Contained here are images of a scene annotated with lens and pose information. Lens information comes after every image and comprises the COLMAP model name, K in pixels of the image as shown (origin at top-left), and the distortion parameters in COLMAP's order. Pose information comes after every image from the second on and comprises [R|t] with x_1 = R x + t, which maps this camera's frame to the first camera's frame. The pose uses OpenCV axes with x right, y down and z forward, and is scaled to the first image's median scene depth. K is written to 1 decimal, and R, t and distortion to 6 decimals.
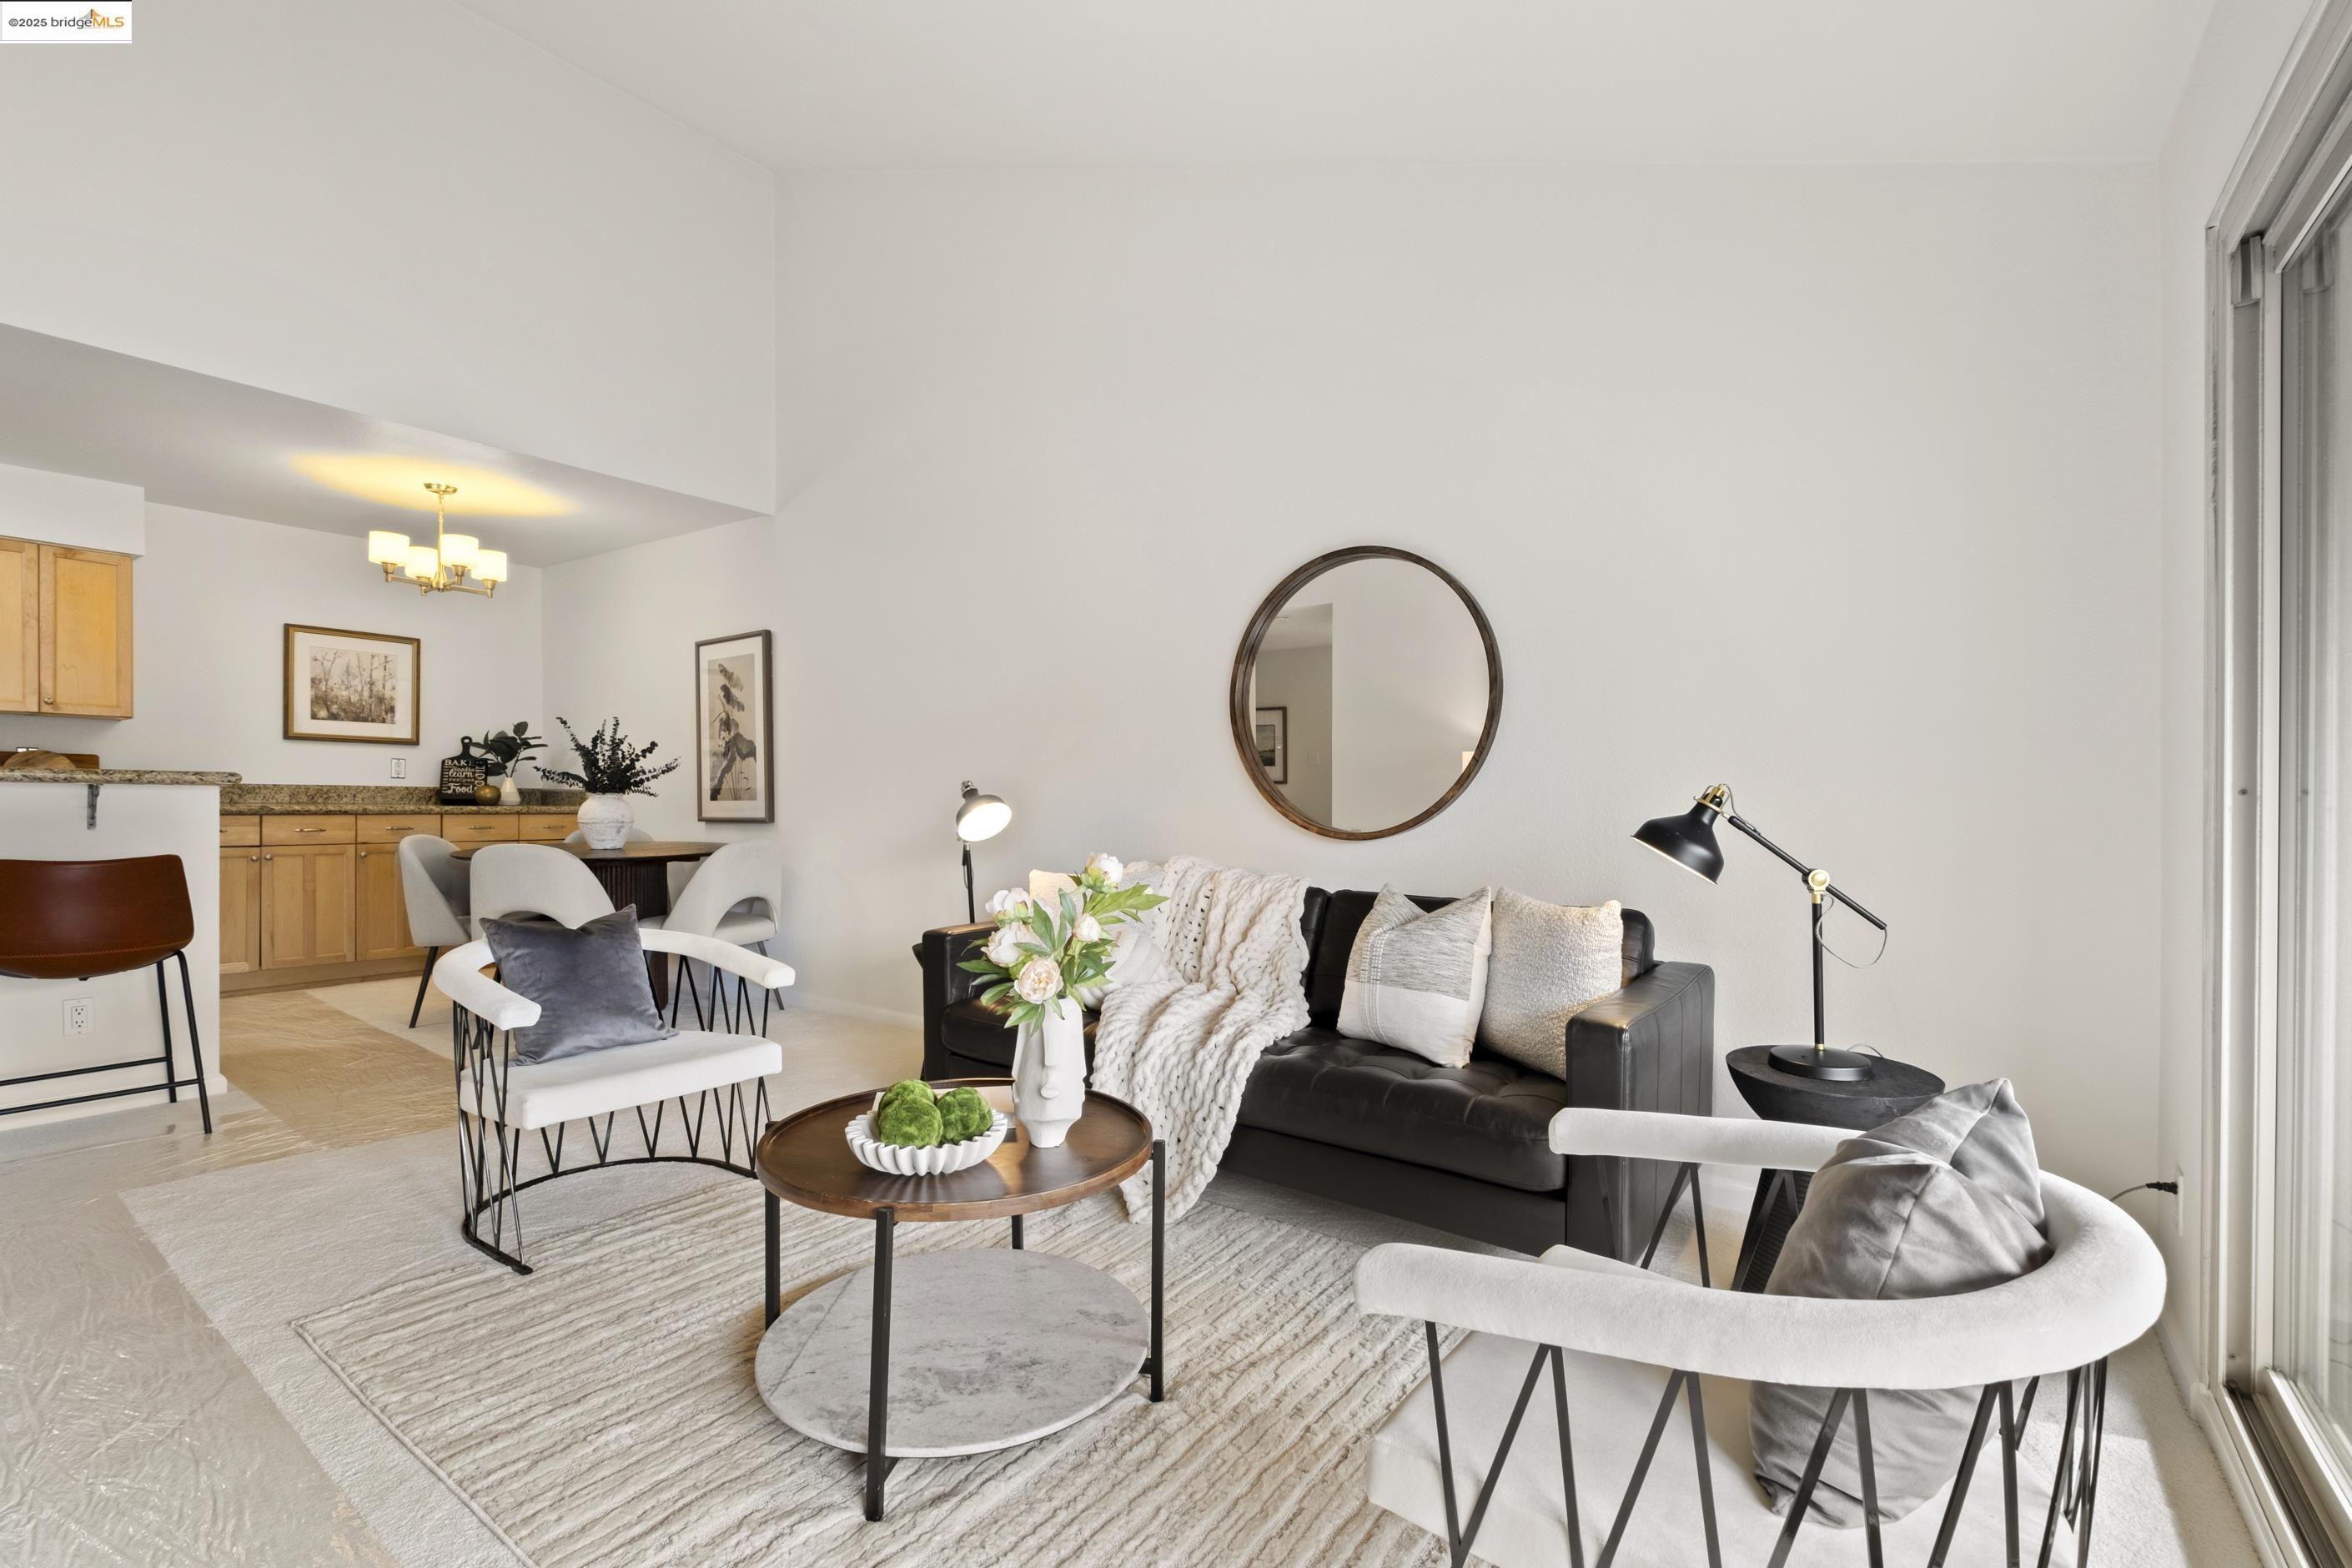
lens RADIAL K [[1041.2, 0, 1177.3], [0, 1041.2, 809.3], [0, 0, 1]] dist [0.007678, -0.007122]
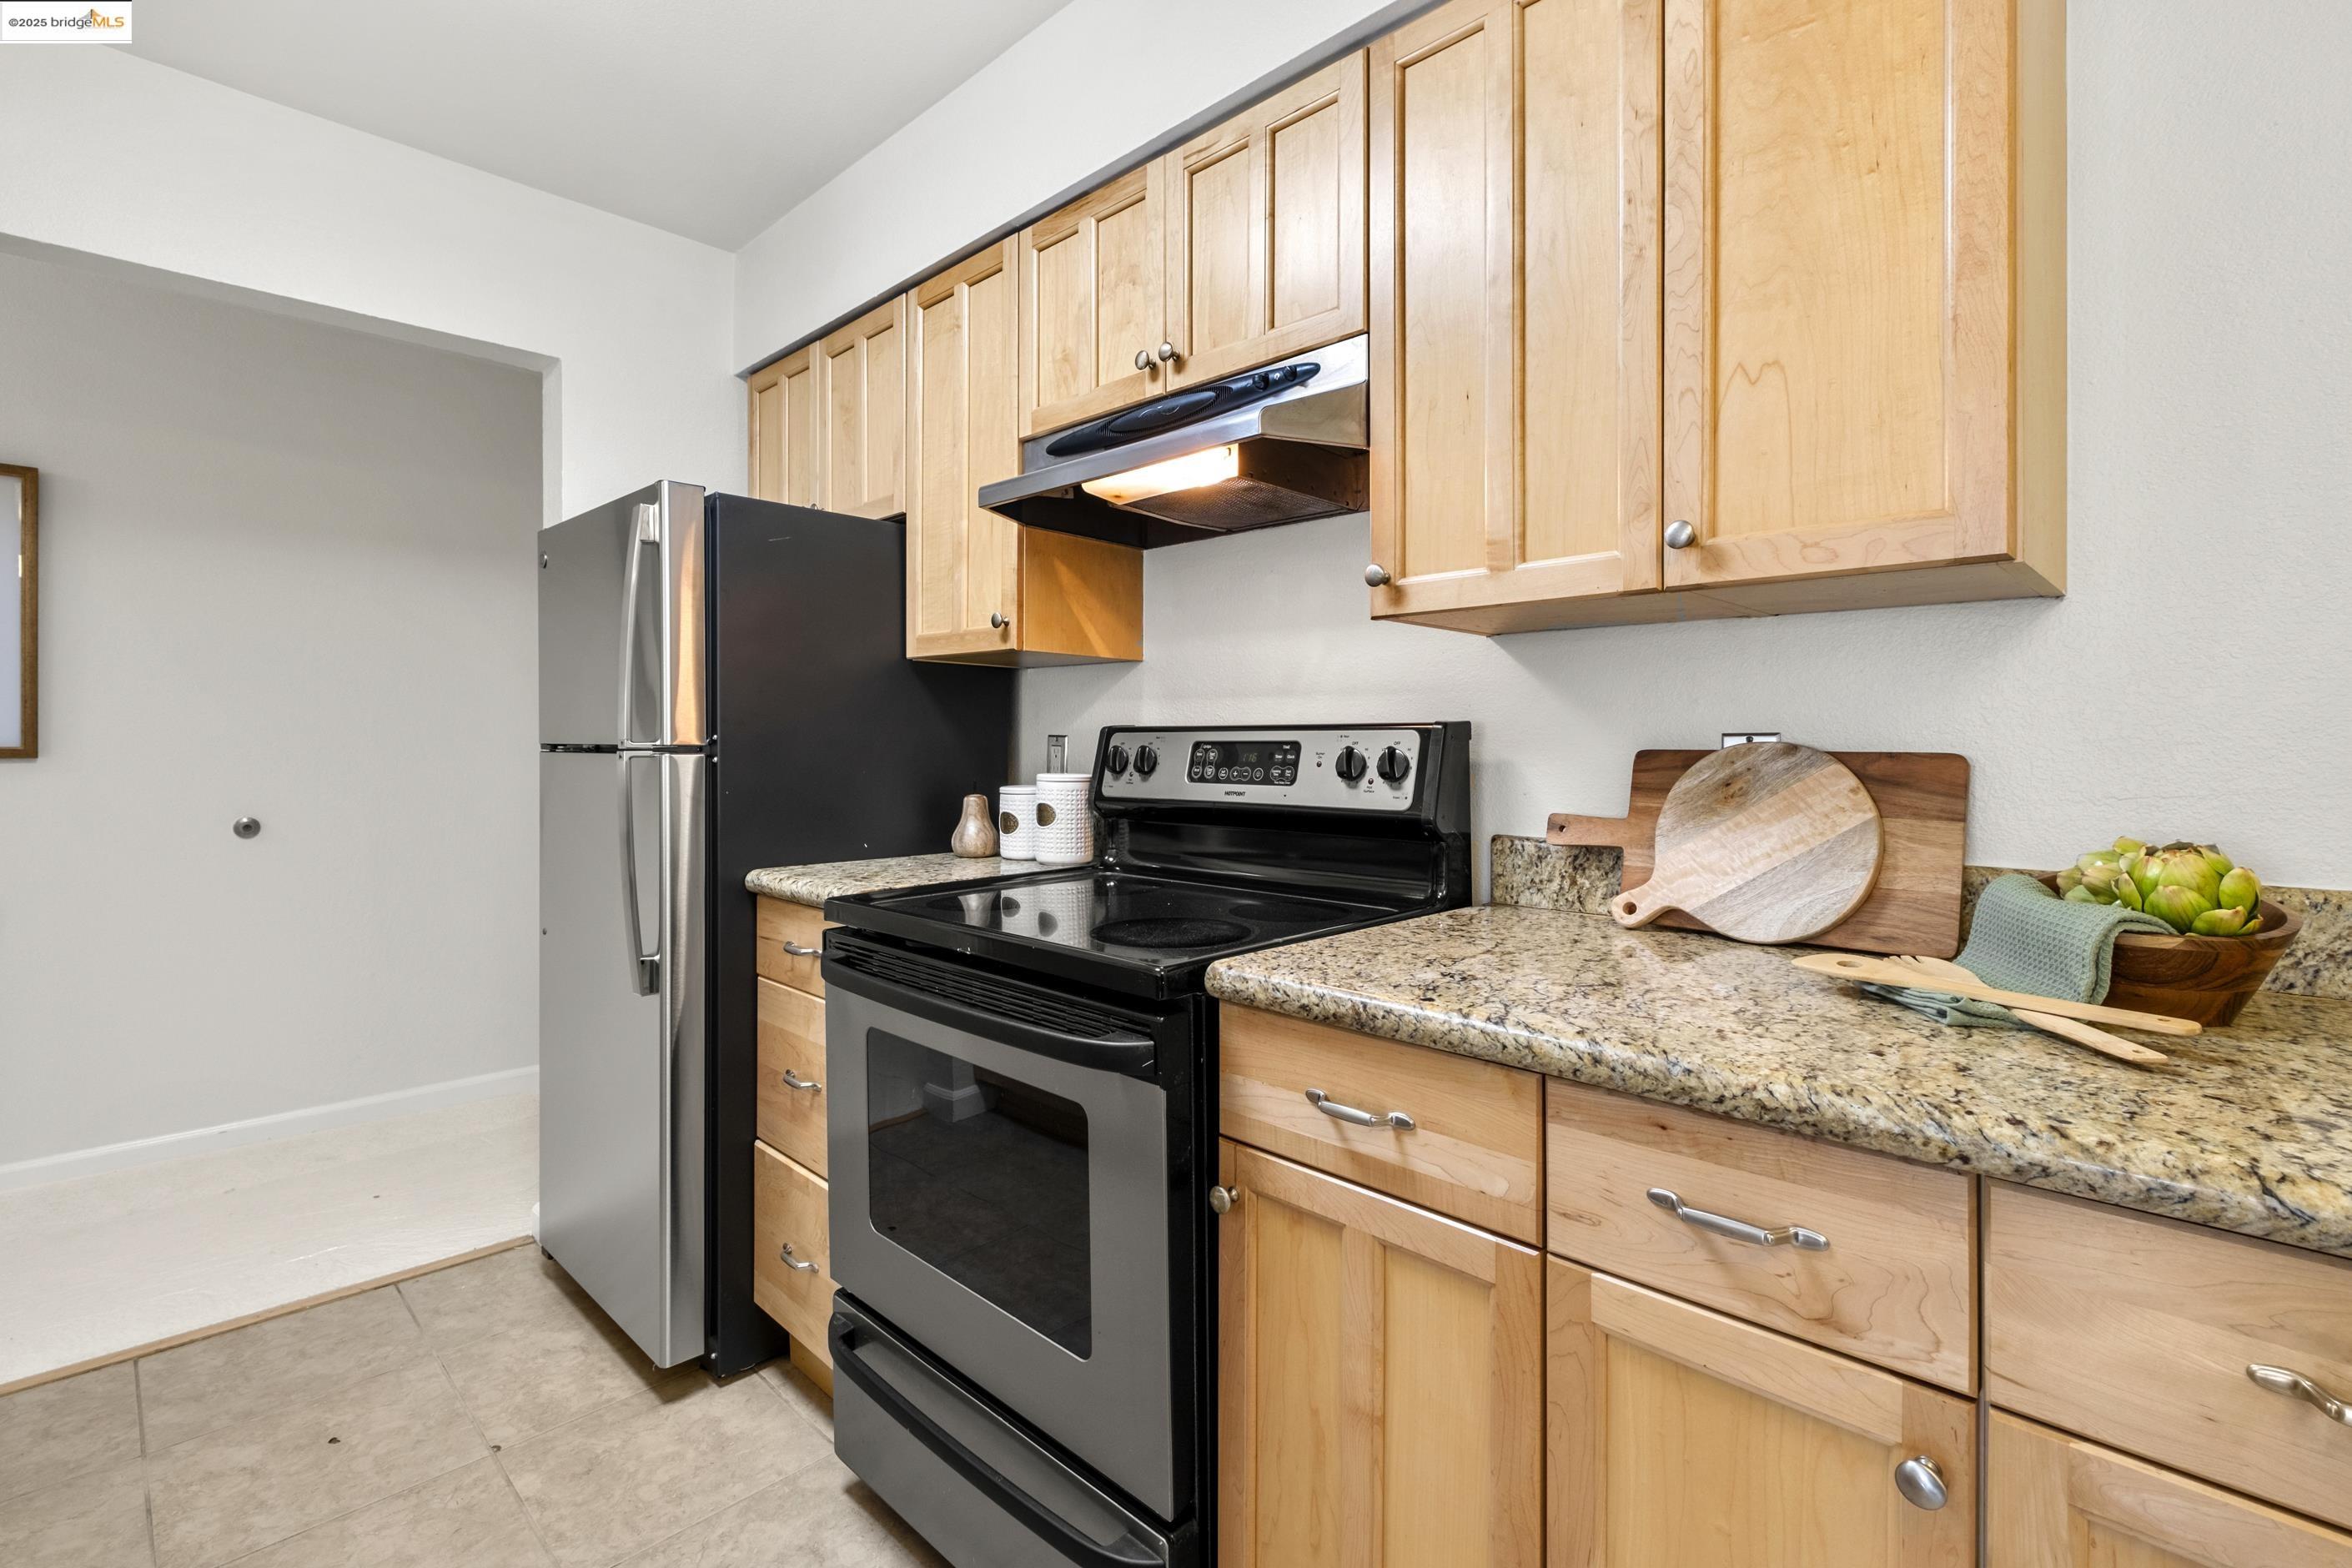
lens RADIAL K [[1092.8, 0, 1162.8], [0, 1092.8, 750.7], [0, 0, 1]] dist [0.004672, -0.000513]
pose [[-0.145828, -0.010683, -0.989252, -0.717380], [-0.016745, 0.999825, -0.008329, -0.044691], [0.989168, 0.015350, -0.145981, 0.801572]]
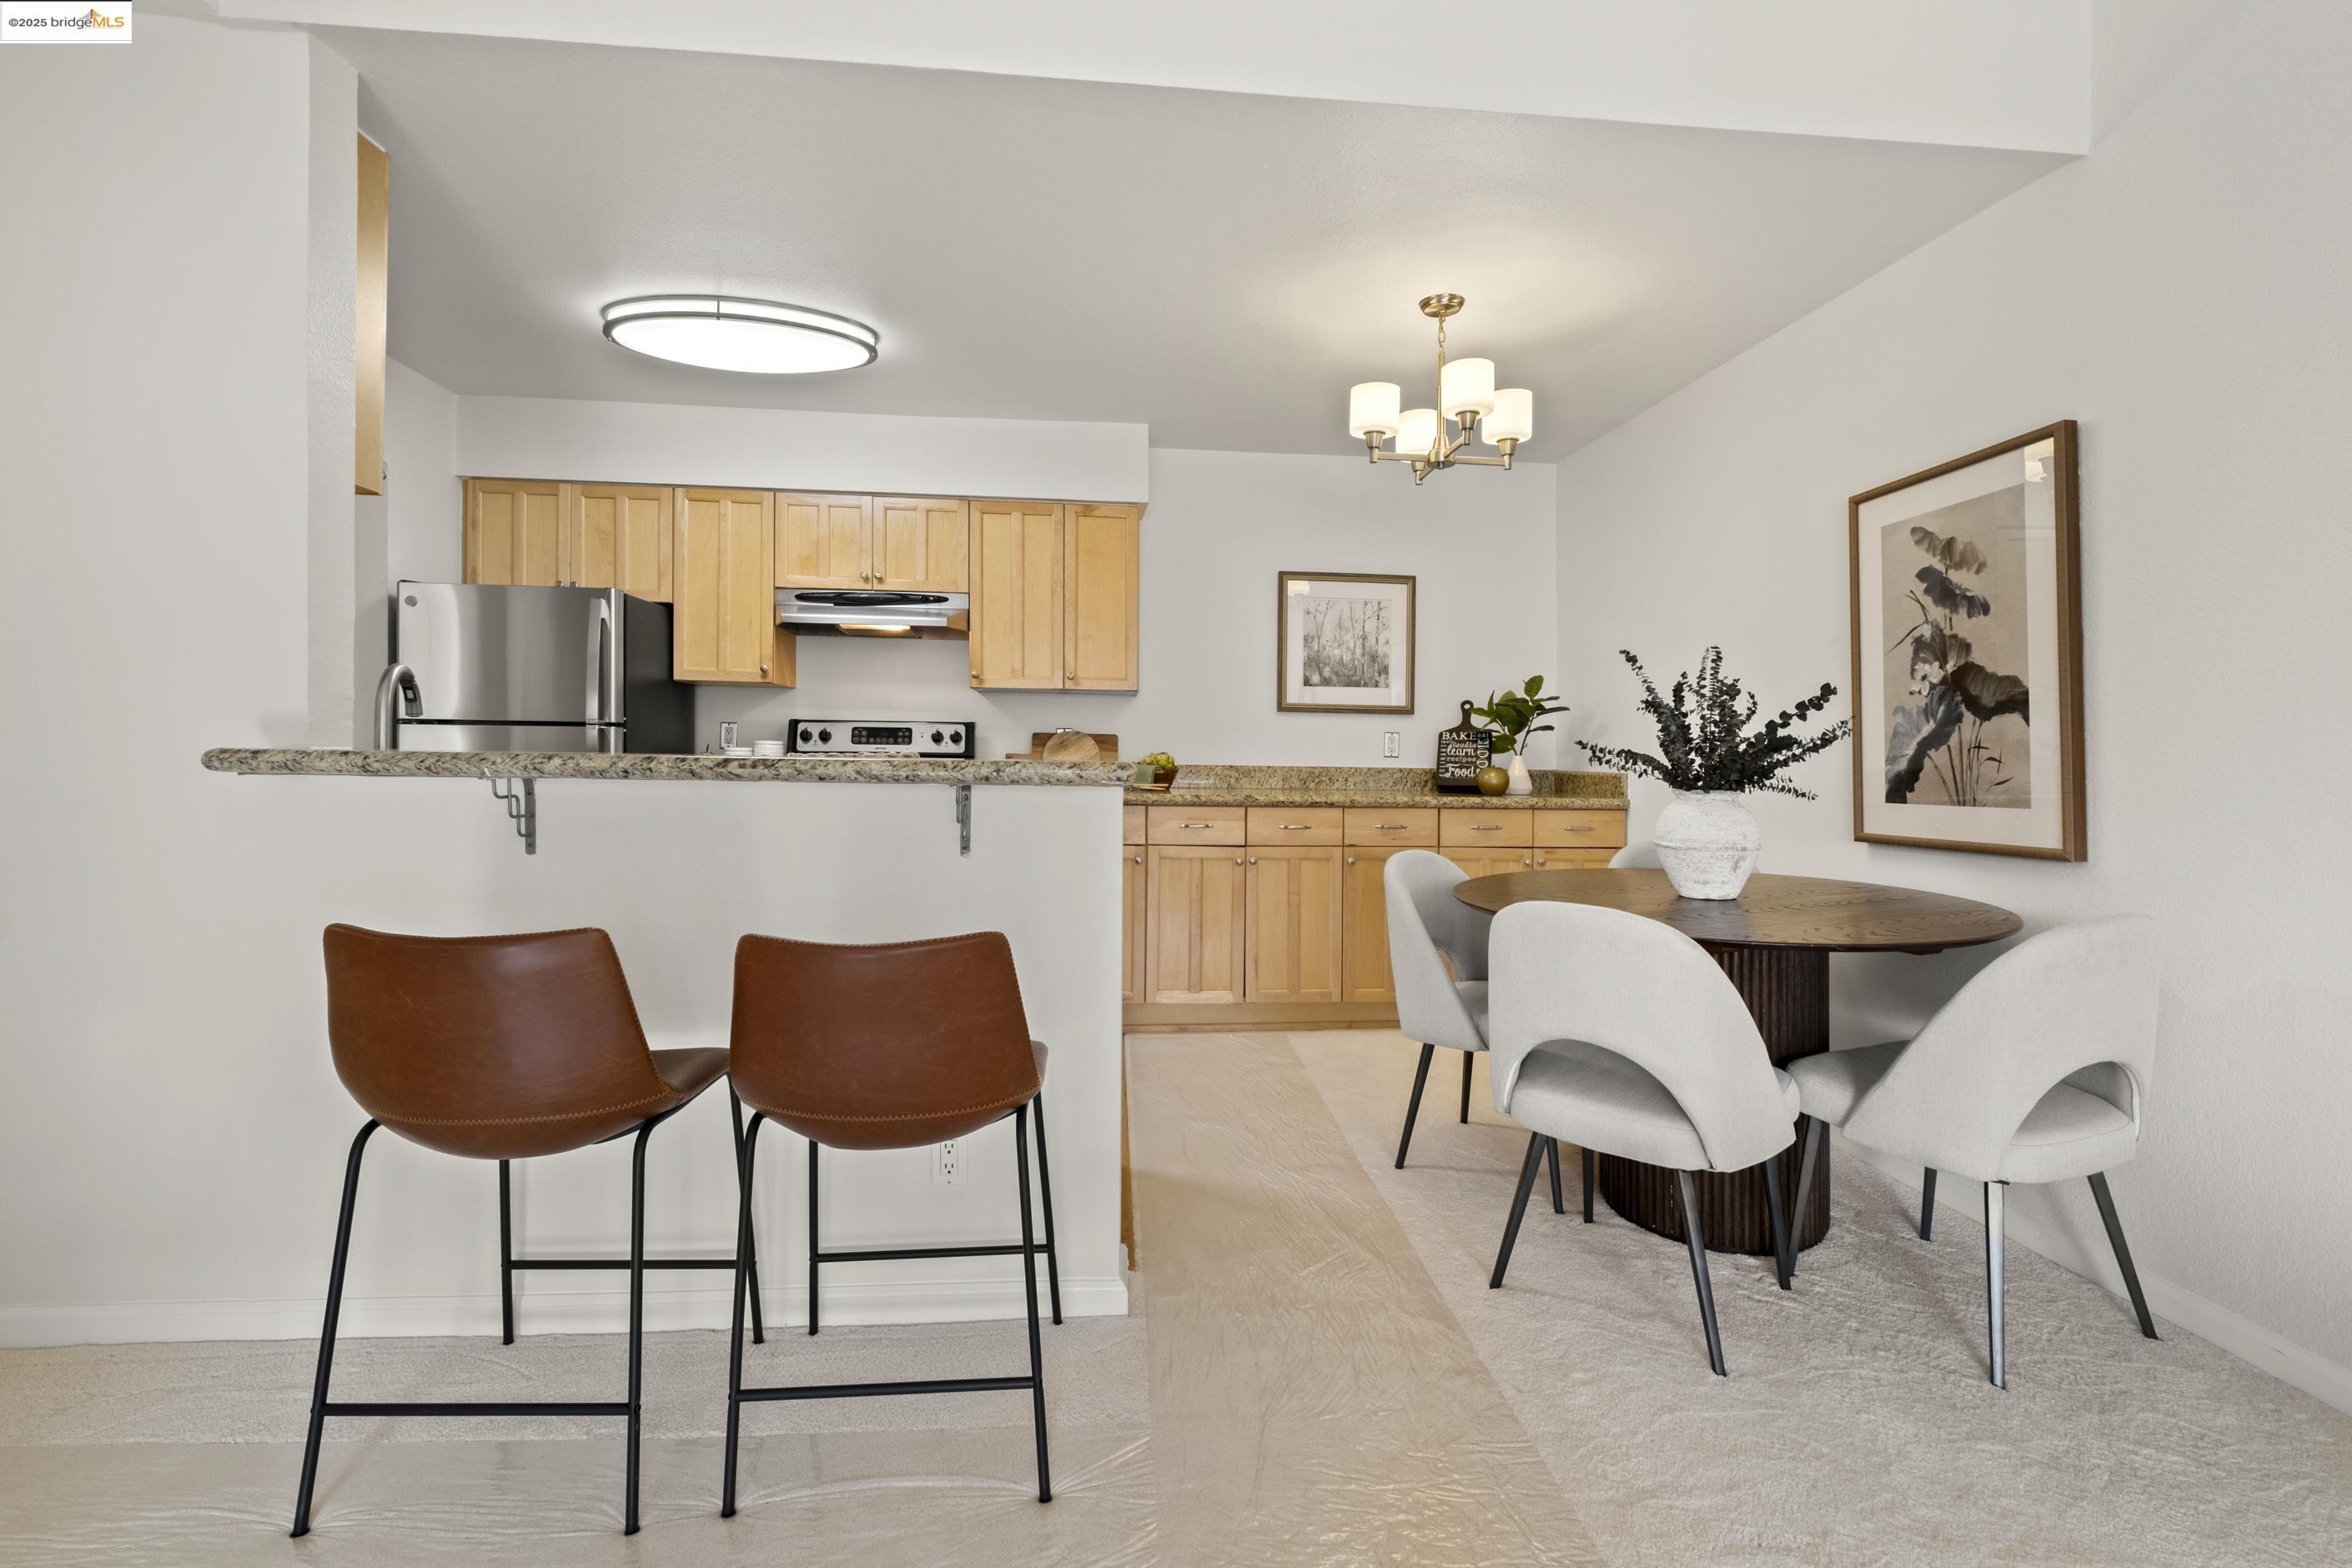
lens RADIAL K [[1041.2, 0, 1190.3], [0, 1041.2, 739.5], [0, 0, 1]] dist [0.007678, -0.007122]
pose [[0.664487, -0.015289, -0.747143, -0.299454], [-0.011566, 0.999461, -0.030738, -0.019662], [0.747210, 0.029066, 0.663952, 0.418785]]
